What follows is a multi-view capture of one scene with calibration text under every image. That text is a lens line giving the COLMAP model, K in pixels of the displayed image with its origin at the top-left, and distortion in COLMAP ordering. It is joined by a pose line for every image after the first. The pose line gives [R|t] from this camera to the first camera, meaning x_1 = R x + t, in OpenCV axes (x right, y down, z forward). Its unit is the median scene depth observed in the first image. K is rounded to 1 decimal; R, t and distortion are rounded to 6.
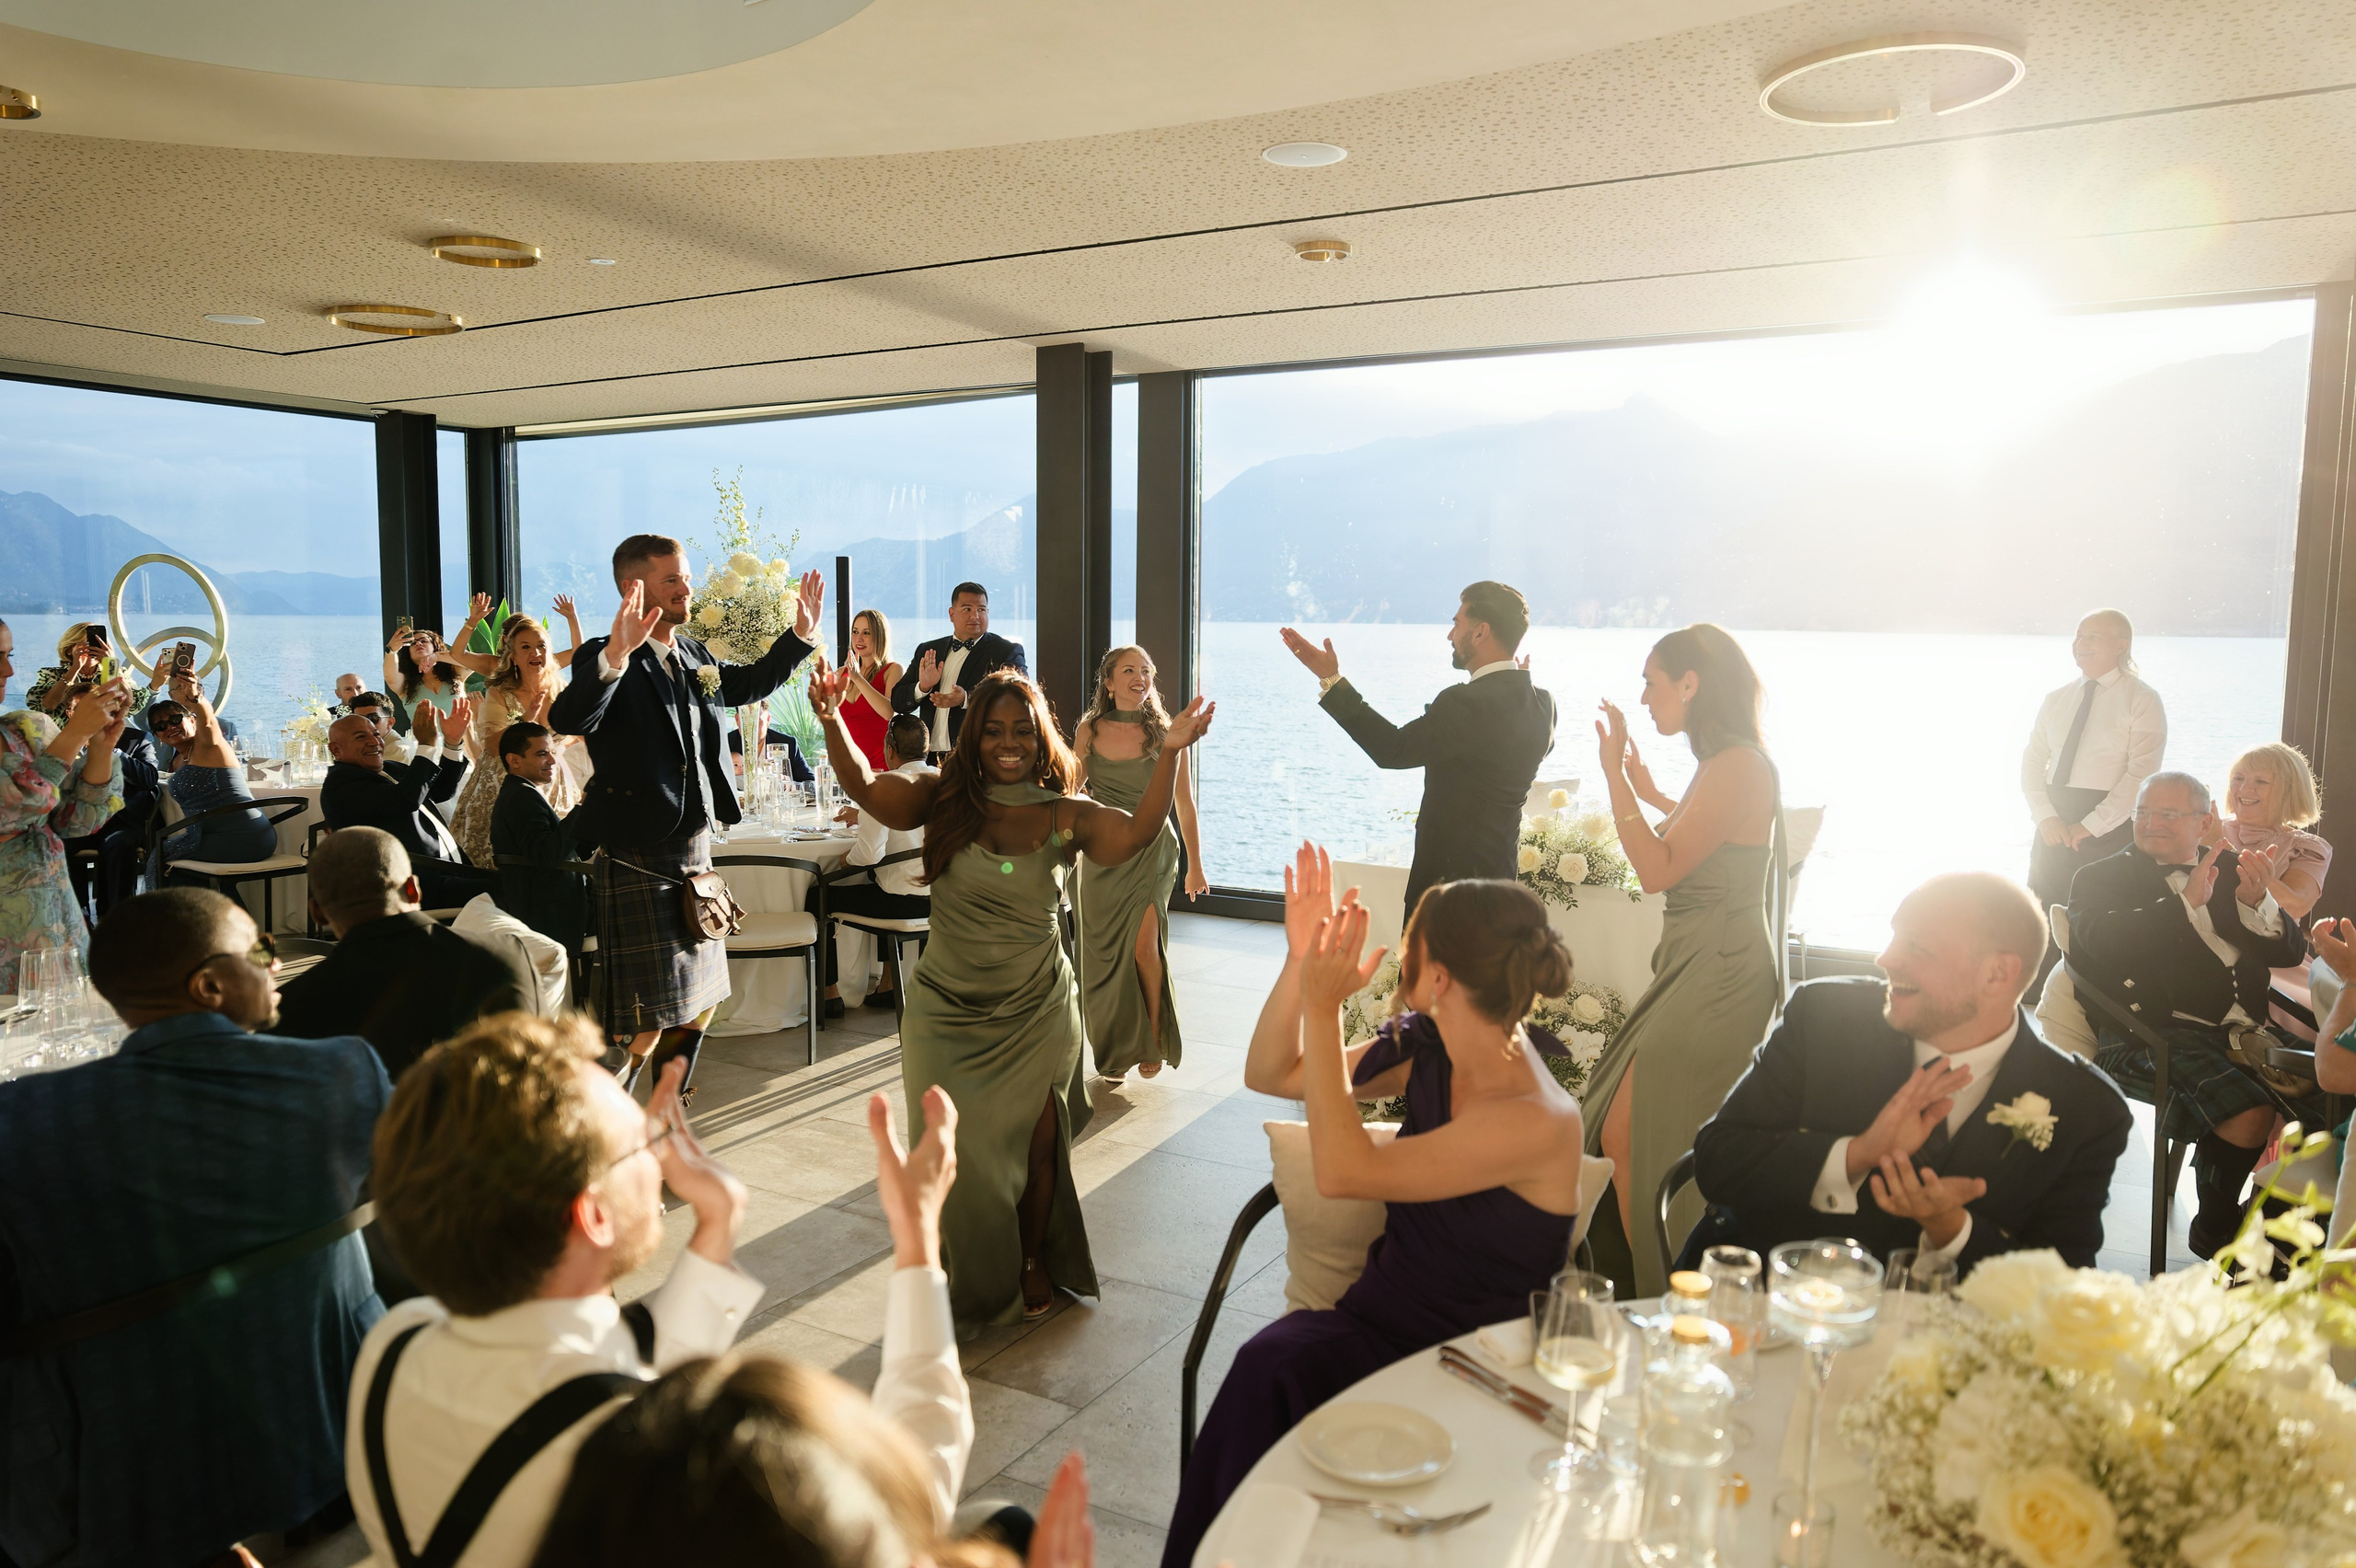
lens RADIAL K [[1627.6, 0, 1189.8], [0, 1627.6, 773.2], [0, 0, 1]] dist [-0.061323, 0.044746]
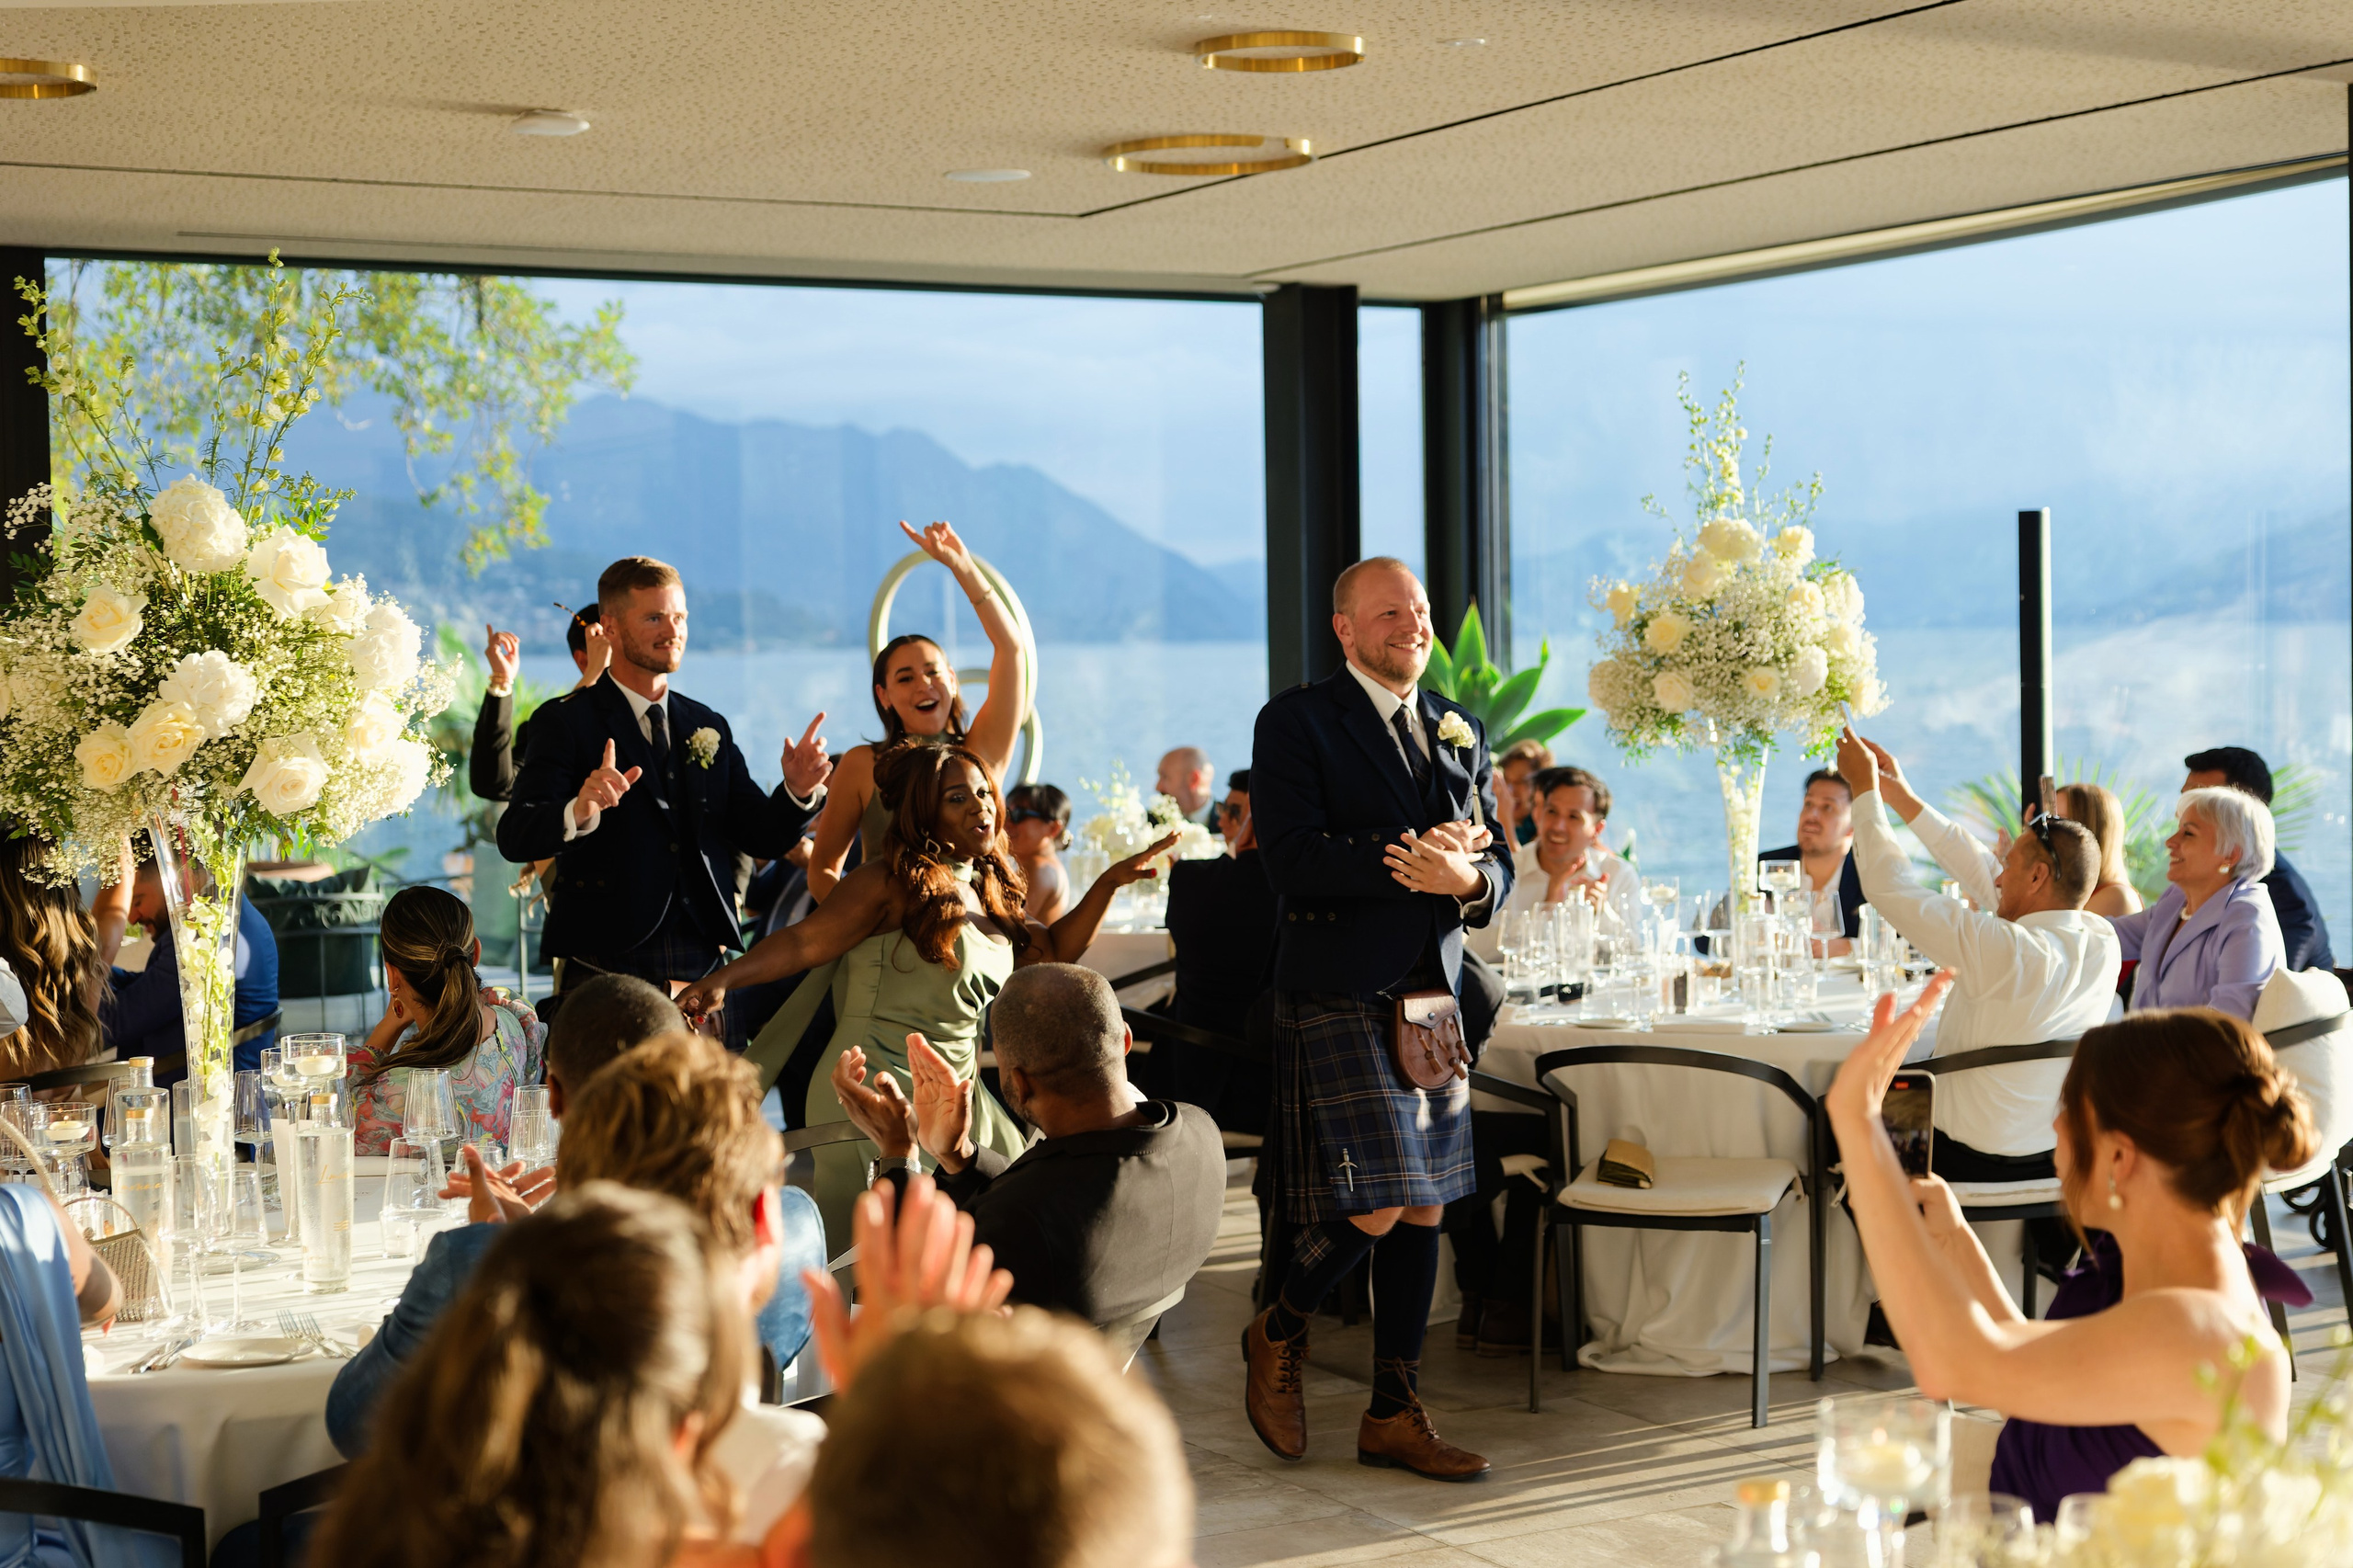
lens RADIAL K [[3654.3, 0, 1171.6], [0, 3654.3, 759.2], [0, 0, 1]] dist [0.050398, -0.179233]
pose [[0.848658, -0.006030, -0.528908, 0.202217], [-0.025259, 0.998332, -0.051911, 0.015372], [0.528338, 0.057414, 0.847090, -0.149687]]
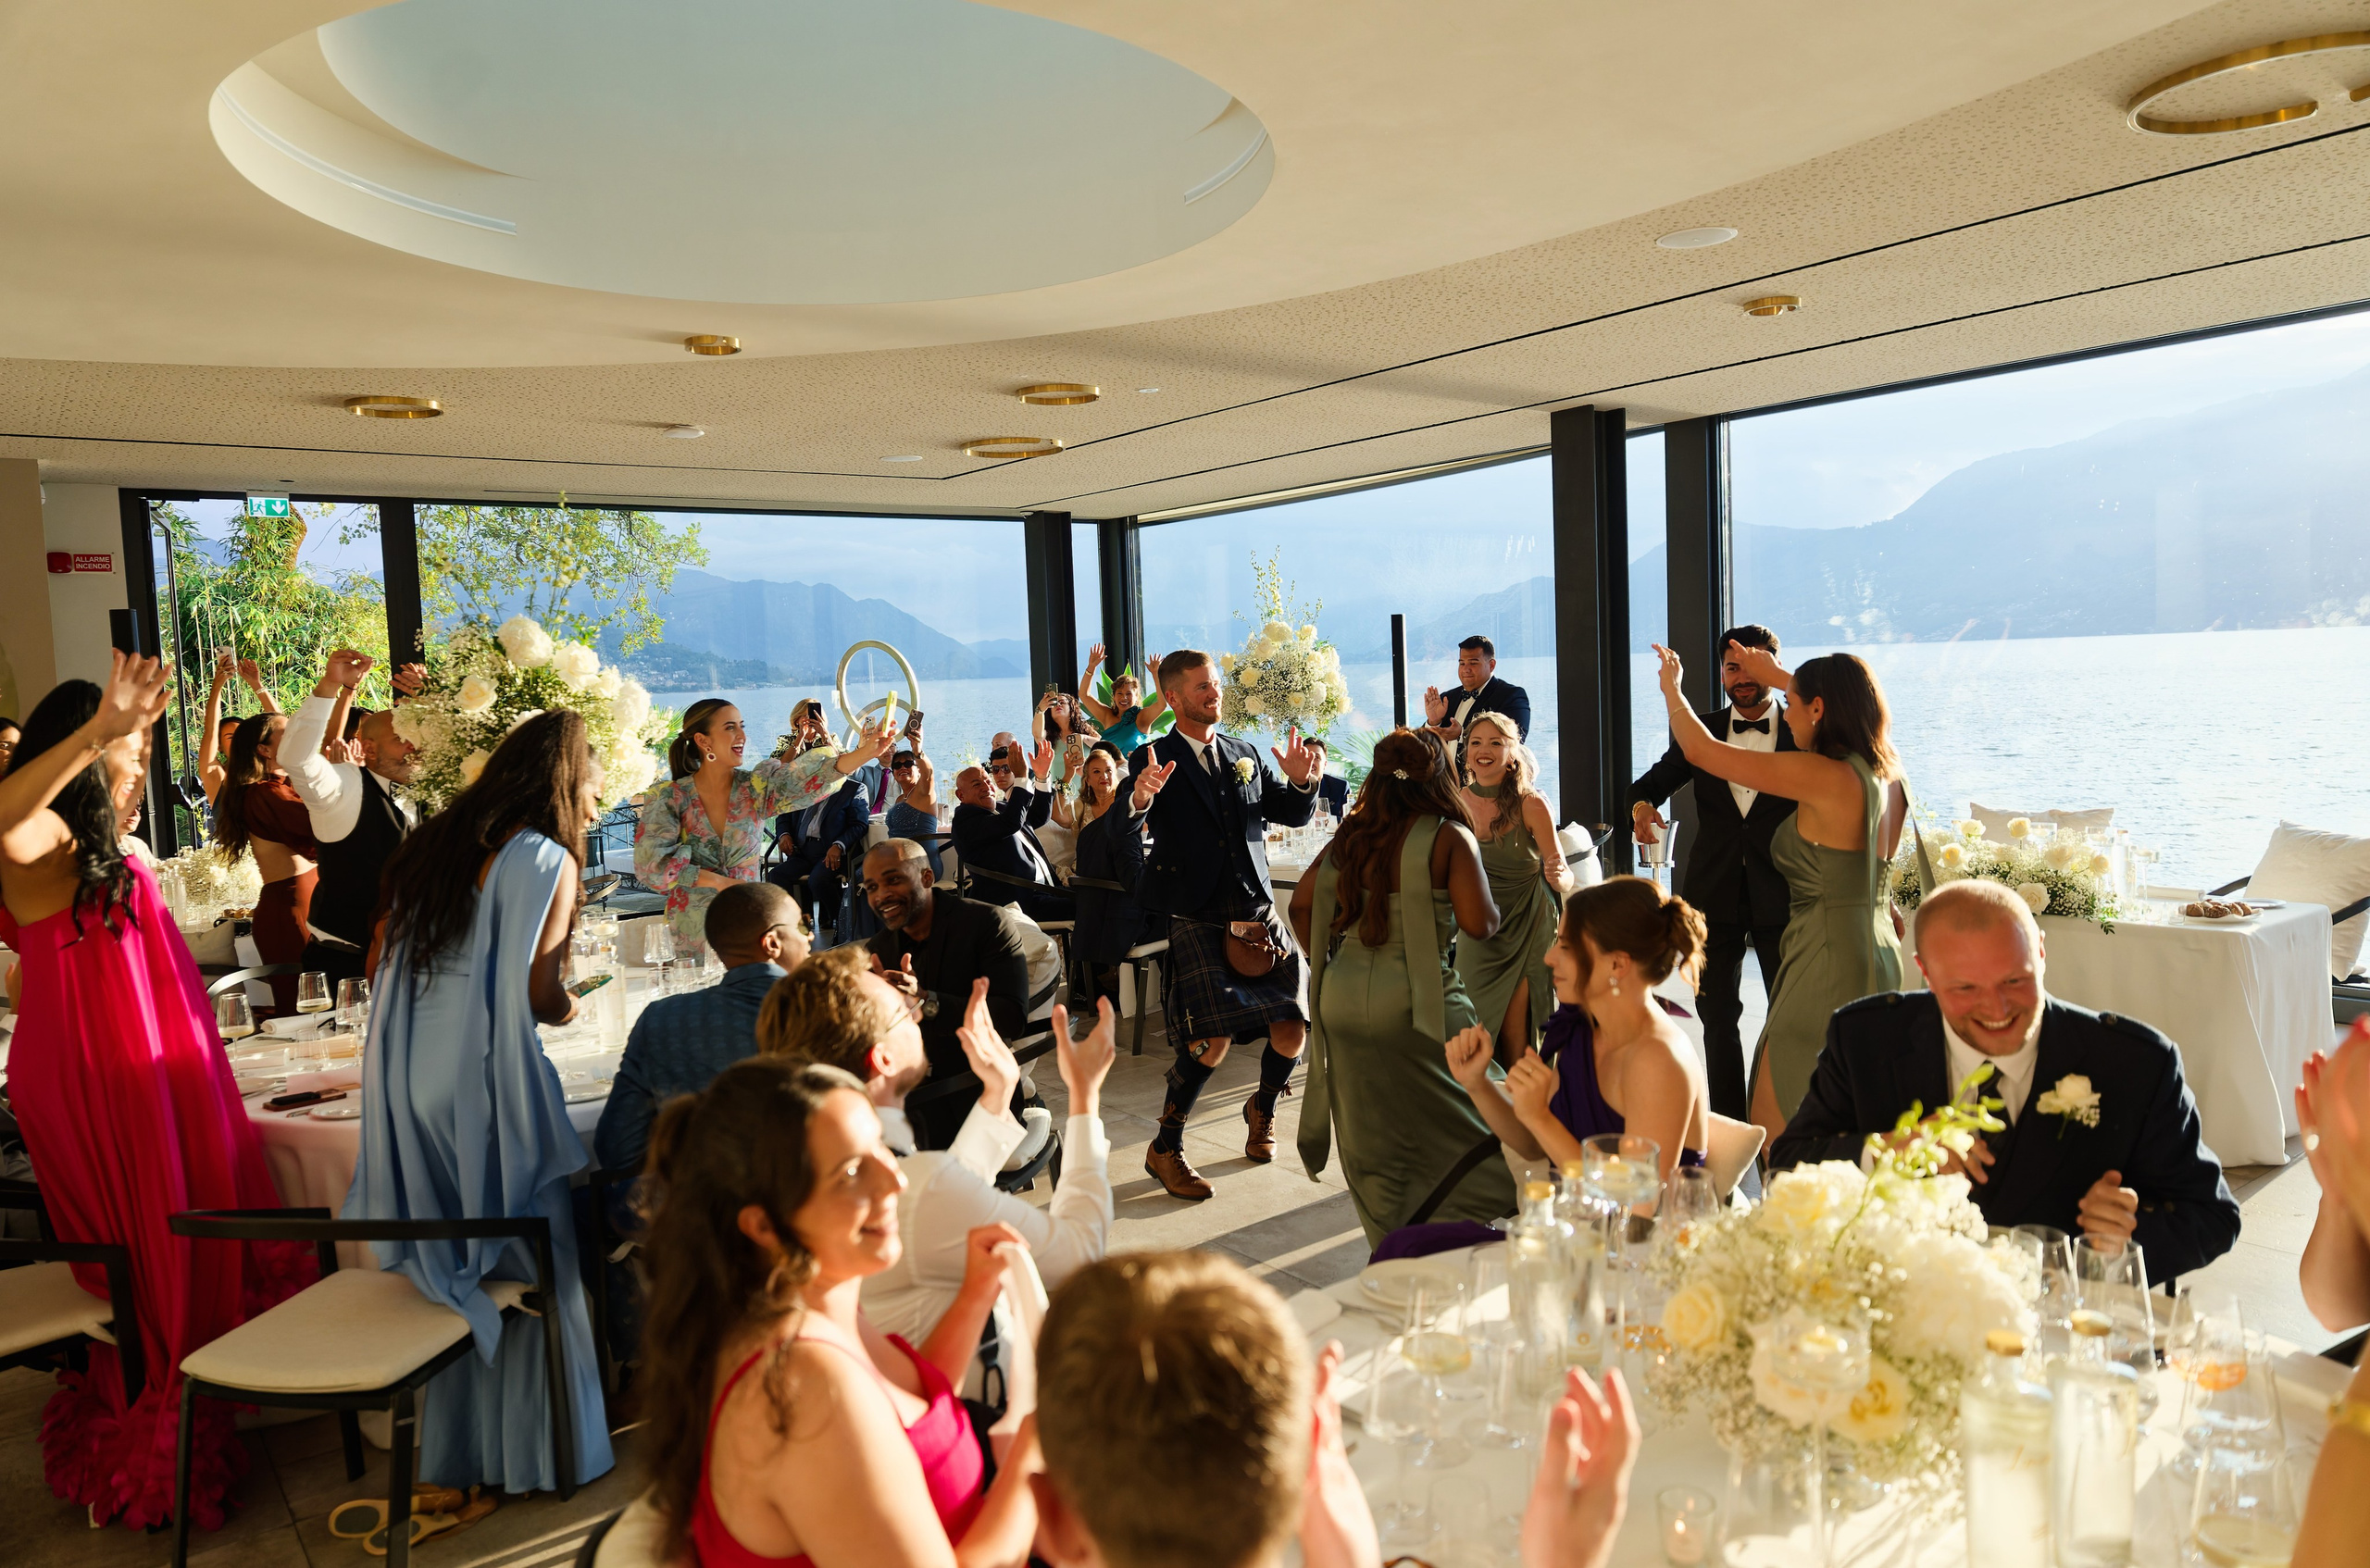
lens RADIAL K [[1631.9, 0, 1185.0], [0, 1631.9, 784.0], [0, 0, 1]] dist [0.000243, 0.002299]
pose [[0.915531, -0.016191, -0.401923, 0.118532], [0.009335, 0.999776, -0.019013, 0.002461], [0.402140, 0.013655, 0.915476, -0.090392]]
